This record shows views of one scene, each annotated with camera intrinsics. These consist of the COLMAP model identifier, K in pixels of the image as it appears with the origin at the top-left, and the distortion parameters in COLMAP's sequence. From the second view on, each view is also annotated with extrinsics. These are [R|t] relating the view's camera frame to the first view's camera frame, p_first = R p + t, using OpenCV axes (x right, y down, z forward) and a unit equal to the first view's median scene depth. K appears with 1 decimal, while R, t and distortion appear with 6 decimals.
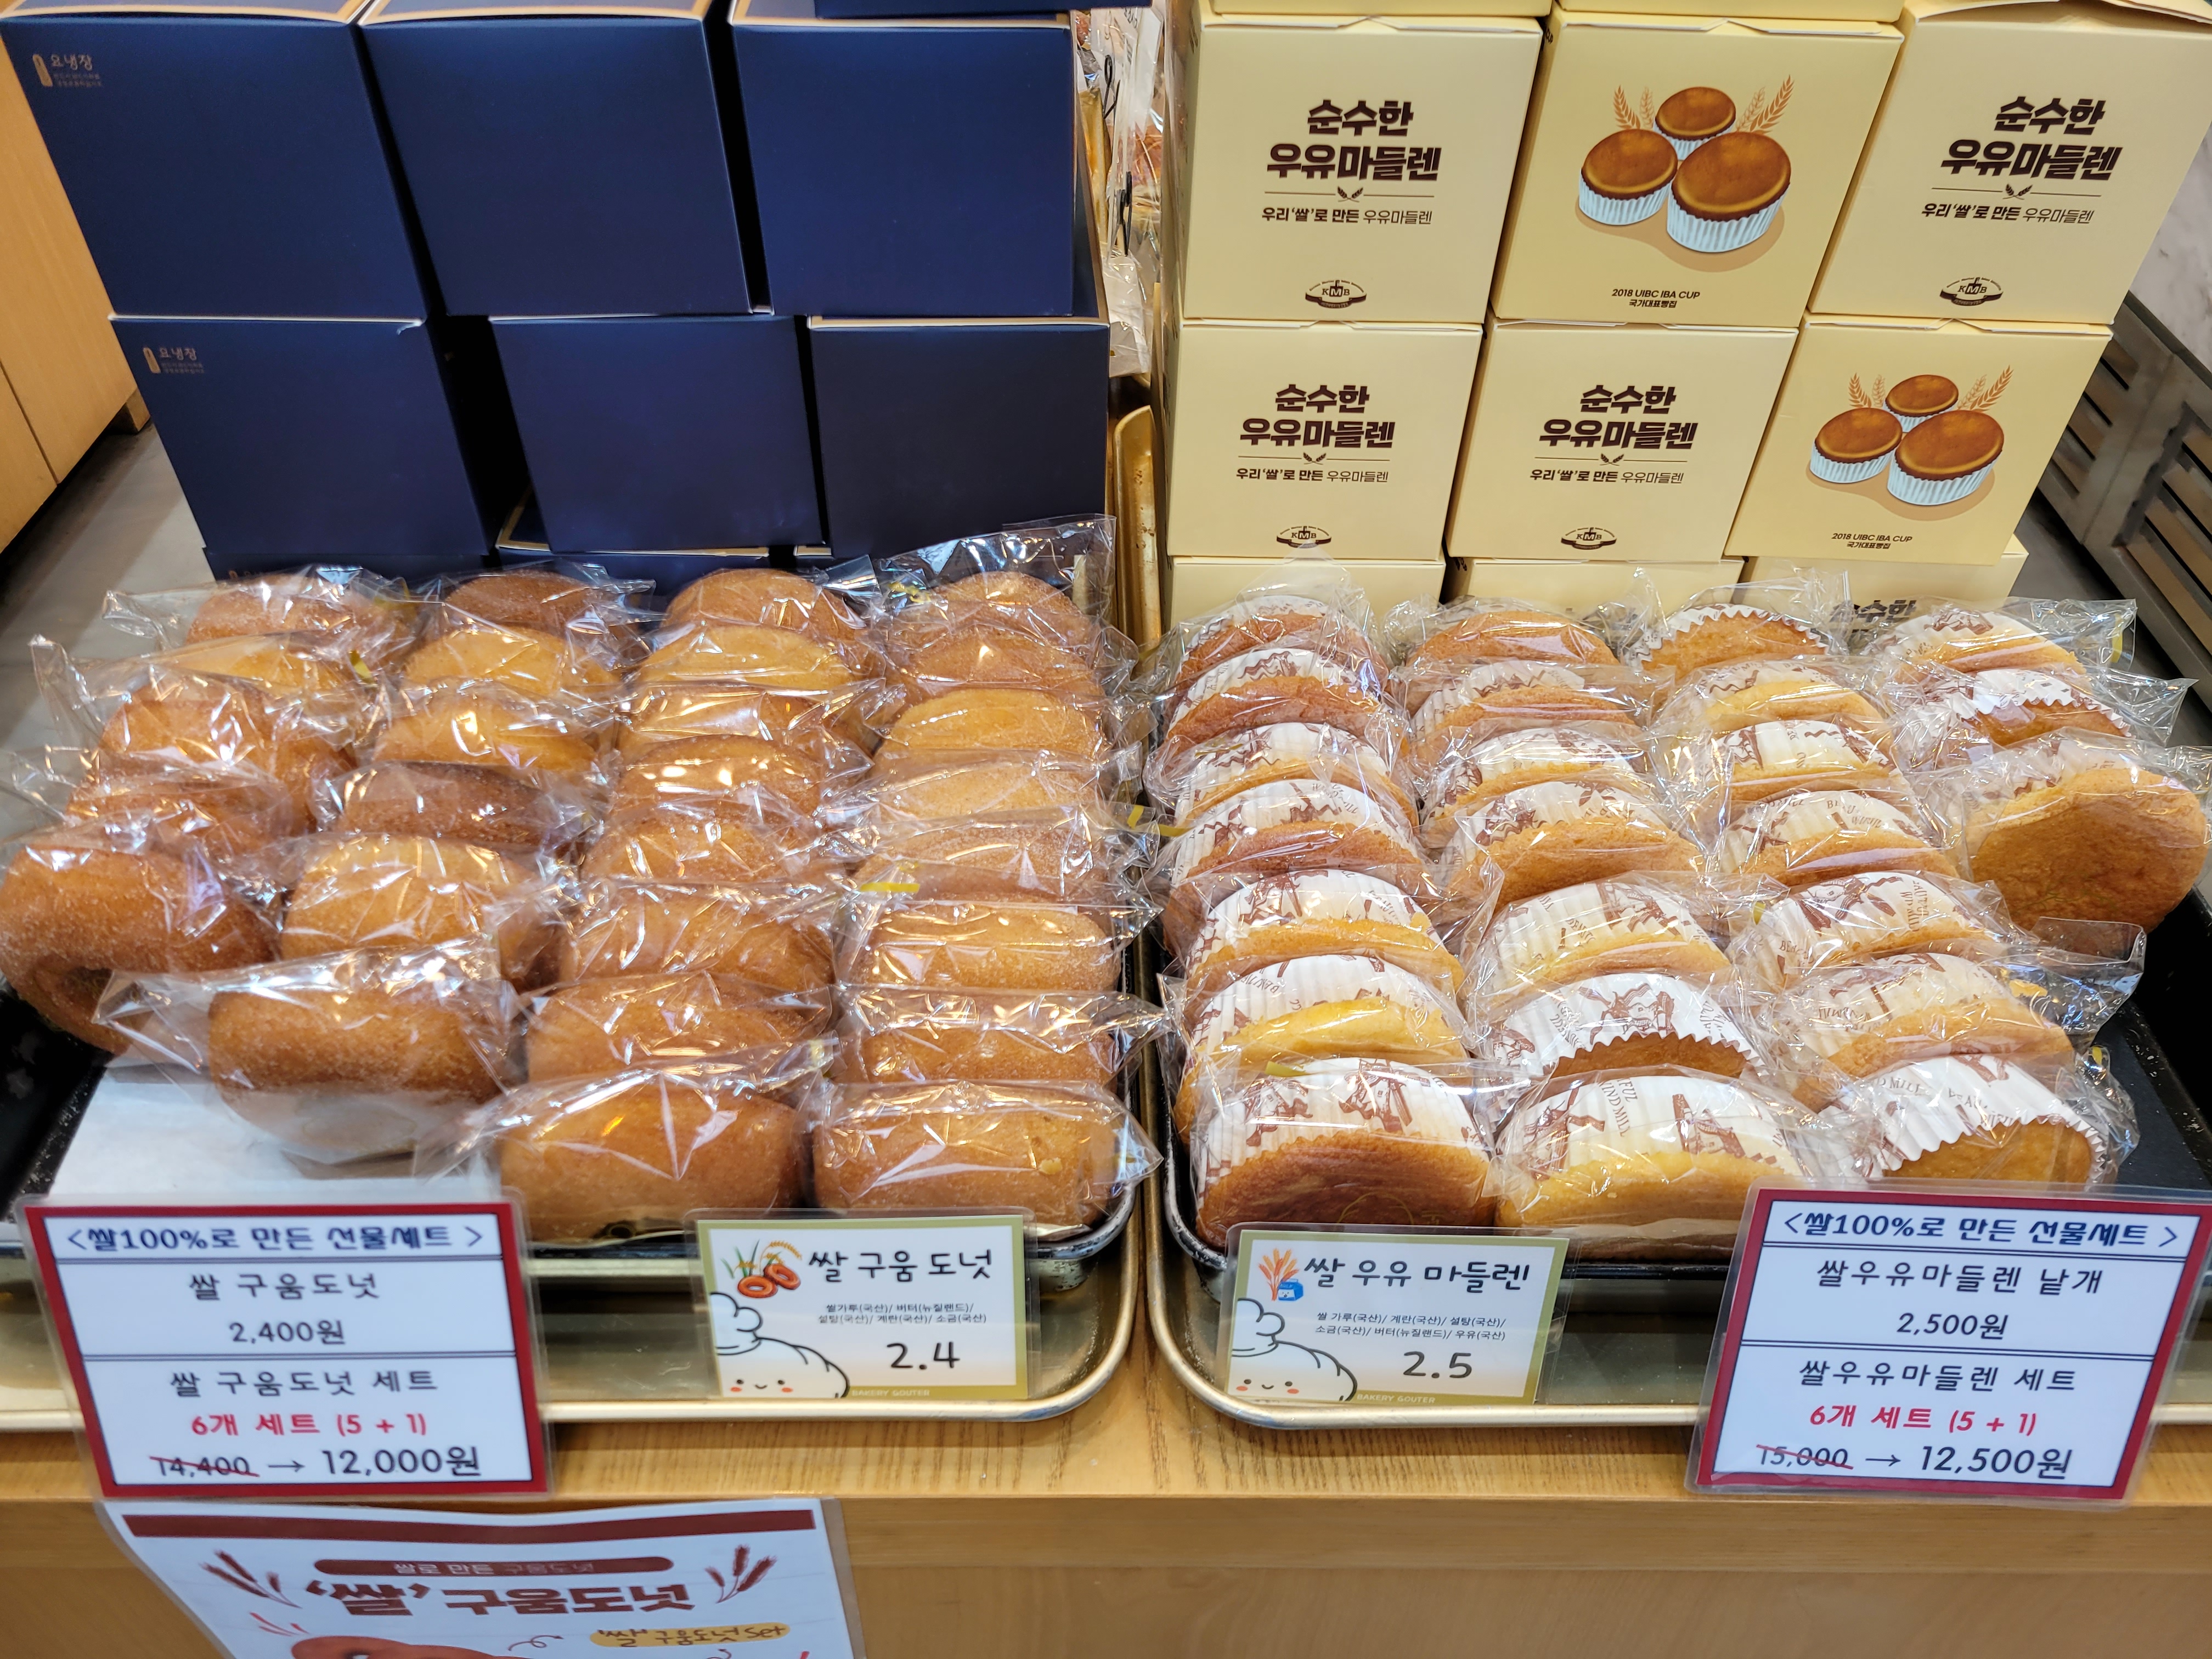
lens RADIAL K [[1663.9, 0, 1097.8], [0, 1663.9, 824.9], [0, 0, 1]] dist [0.027107, -0.017951]
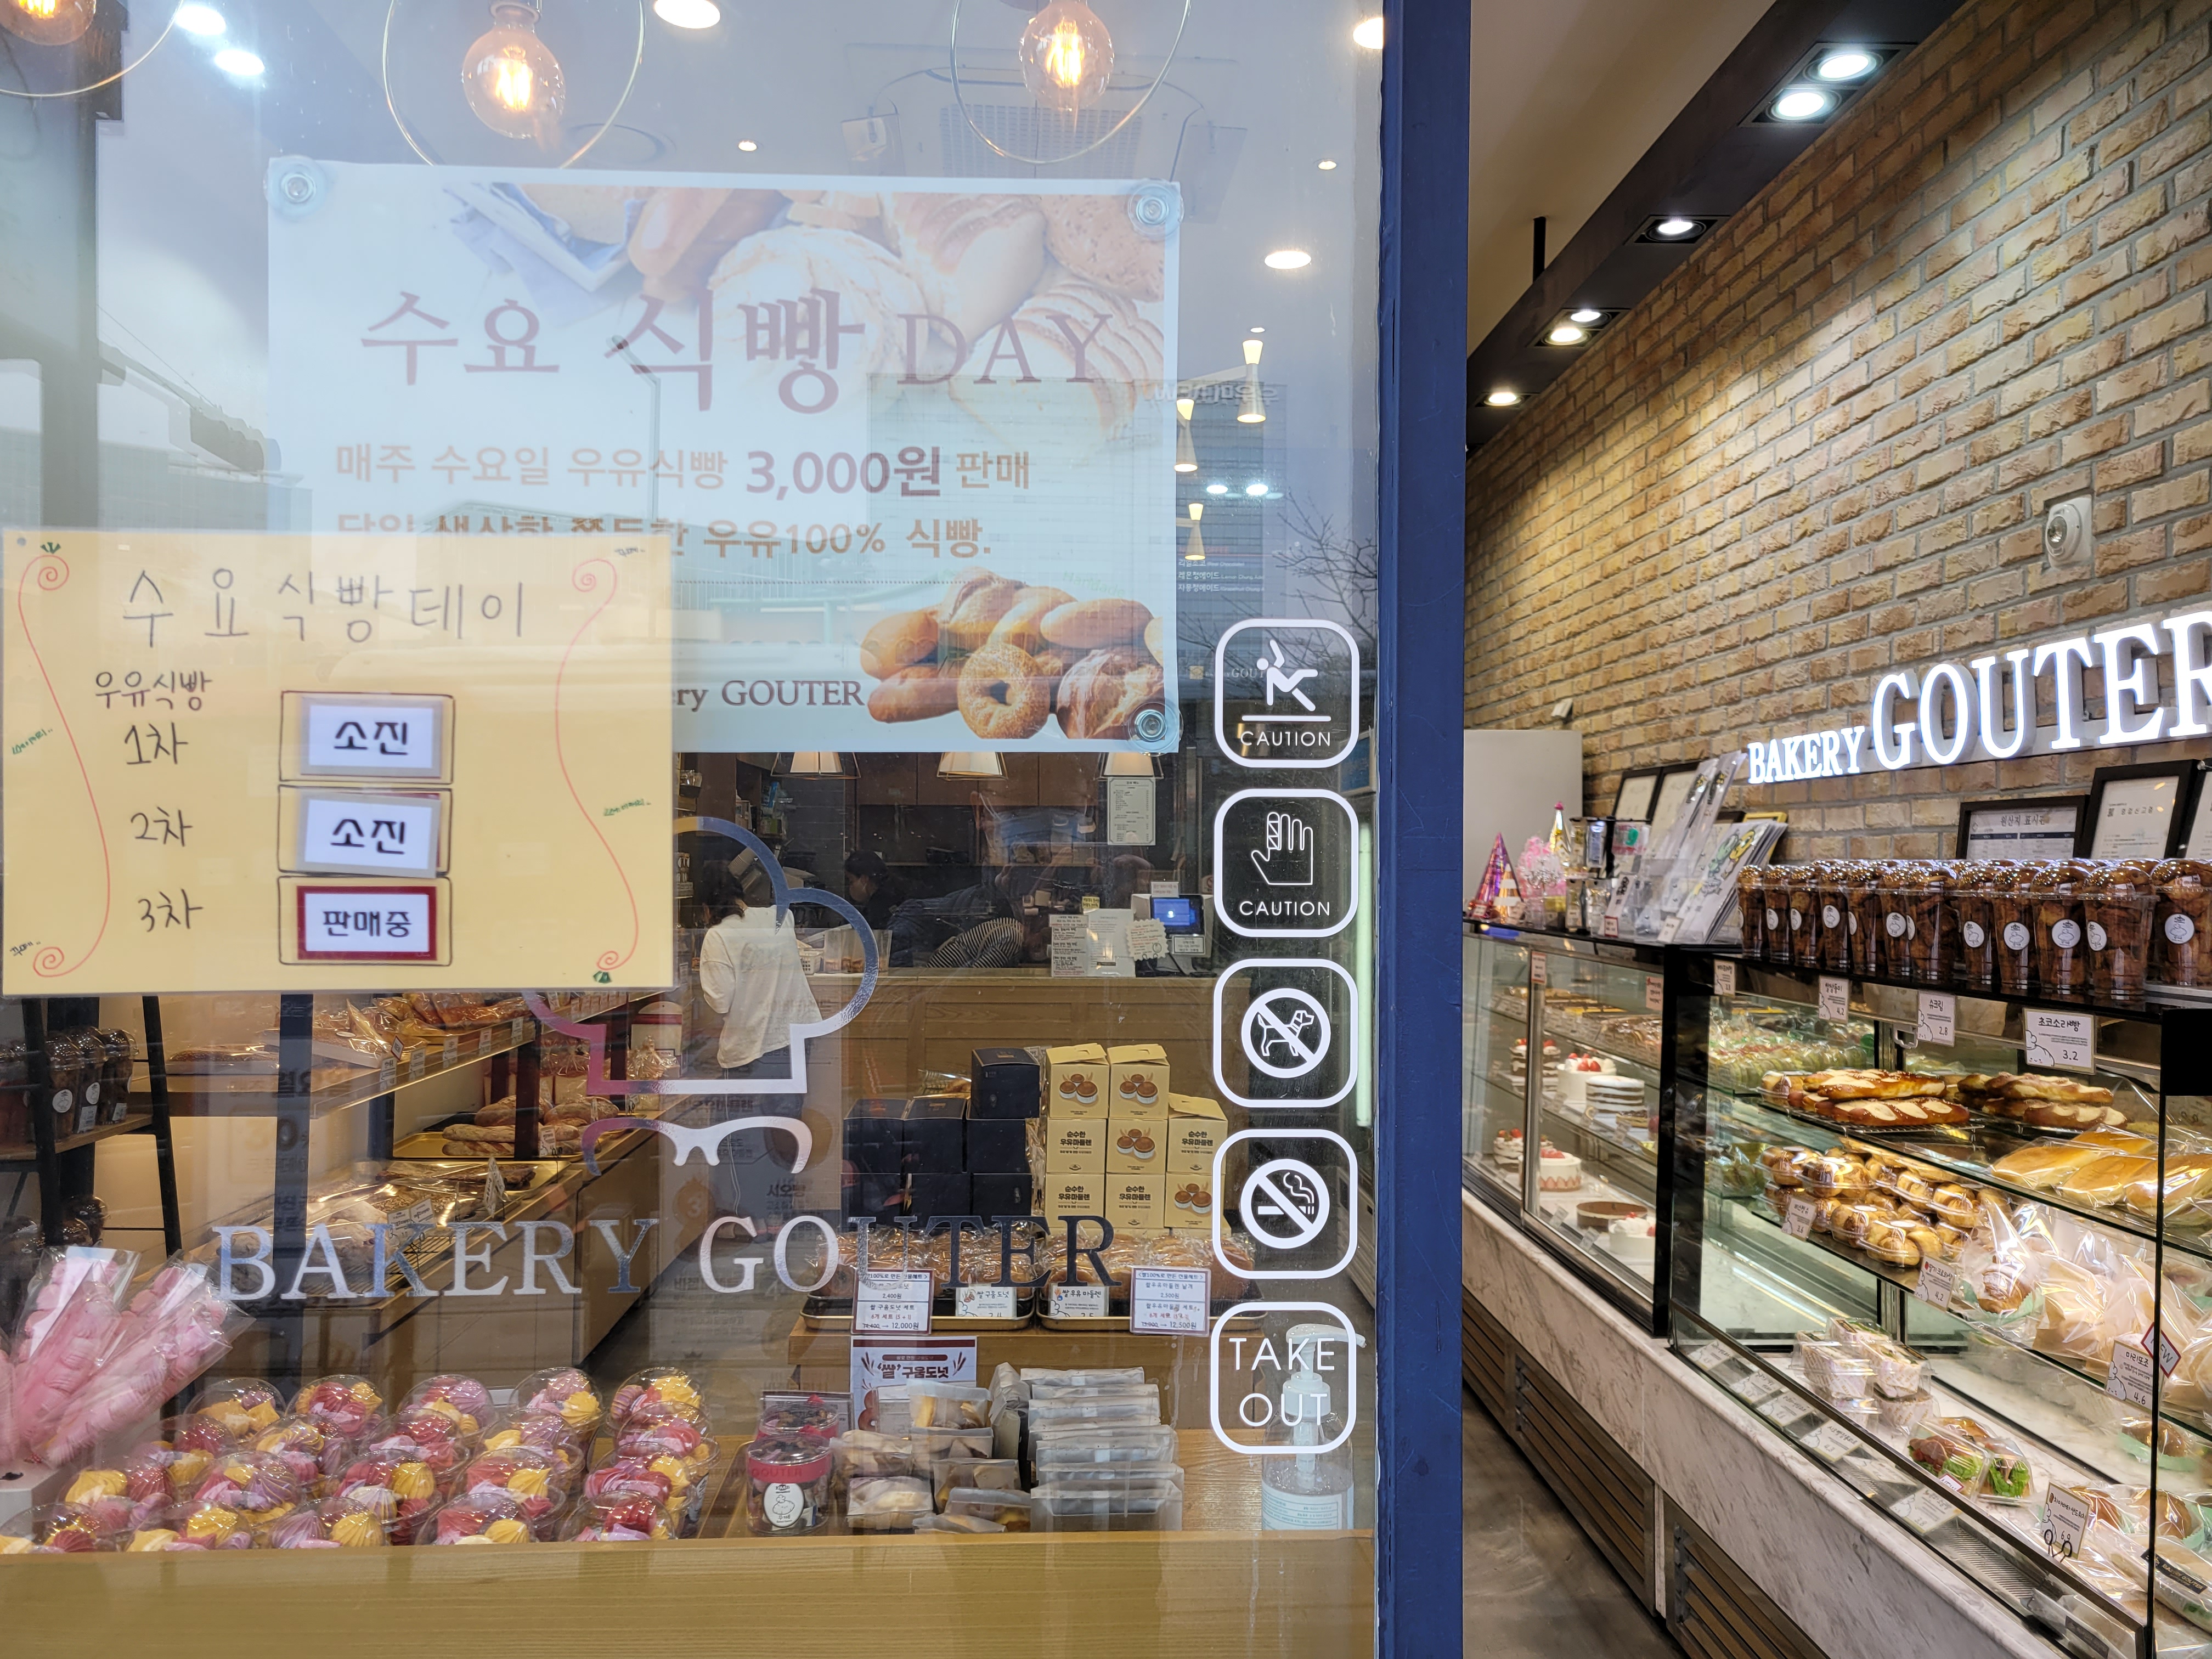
lens RADIAL K [[1663.9, 0, 1103.0], [0, 1663.9, 833.6], [0, 0, 1]] dist [0.027107, -0.017951]
pose [[0.999563, -0.002492, 0.029469, 0.084847], [0.022236, 0.720295, -0.693311, 2.708098], [-0.019498, 0.693663, 0.720035, -3.703898]]
